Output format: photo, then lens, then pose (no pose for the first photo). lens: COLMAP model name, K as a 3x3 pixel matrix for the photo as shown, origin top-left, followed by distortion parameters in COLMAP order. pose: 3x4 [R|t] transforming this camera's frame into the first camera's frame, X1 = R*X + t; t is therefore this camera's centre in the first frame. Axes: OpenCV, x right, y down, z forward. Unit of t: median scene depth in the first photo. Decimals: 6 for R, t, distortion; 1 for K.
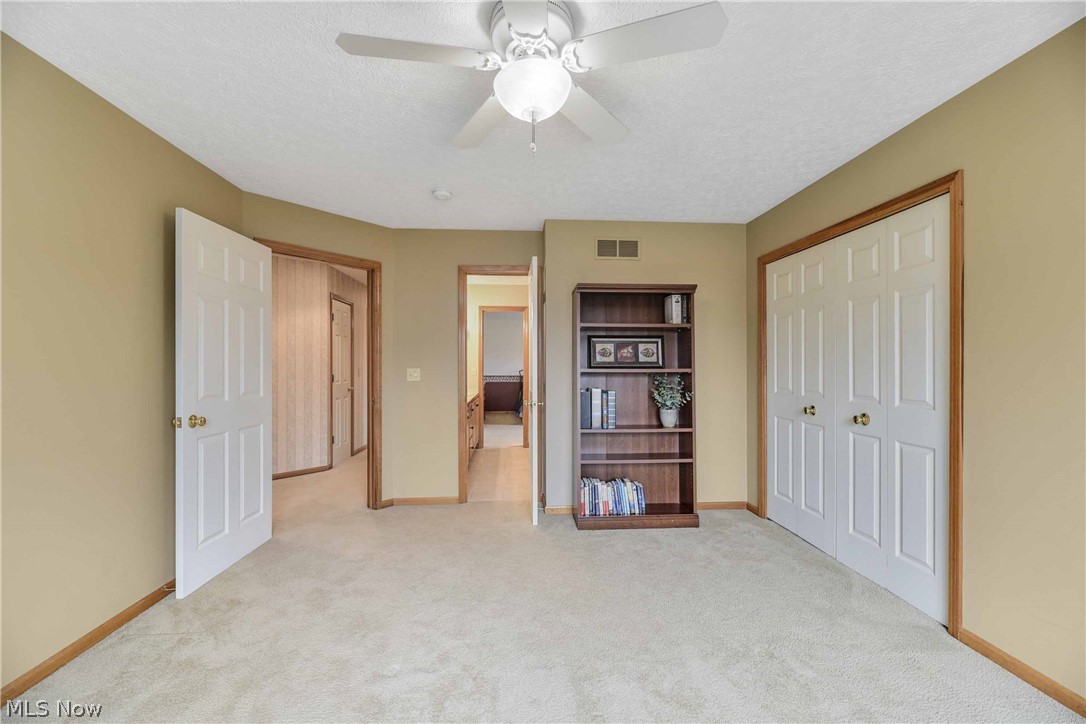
lens RADIAL K [[446.8, 0, 547.1], [0, 446.8, 364.7], [0, 0, 1]] dist [-0.000180, -0.000011]
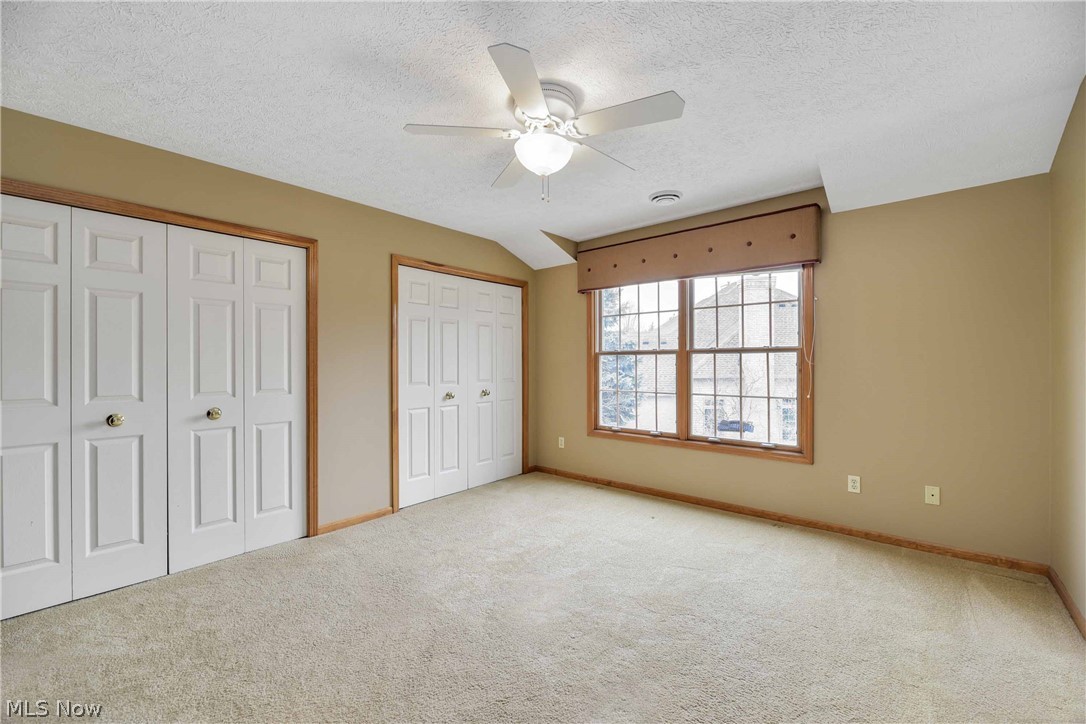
lens RADIAL K [[446.8, 0, 547.1], [0, 446.8, 364.7], [0, 0, 1]] dist [-0.000180, -0.000011]
pose [[-0.714923, 0.003032, 0.699196, -0.706474], [0.003717, 0.999993, -0.000537, 0.012026], [-0.699193, 0.002215, -0.714929, 1.429546]]
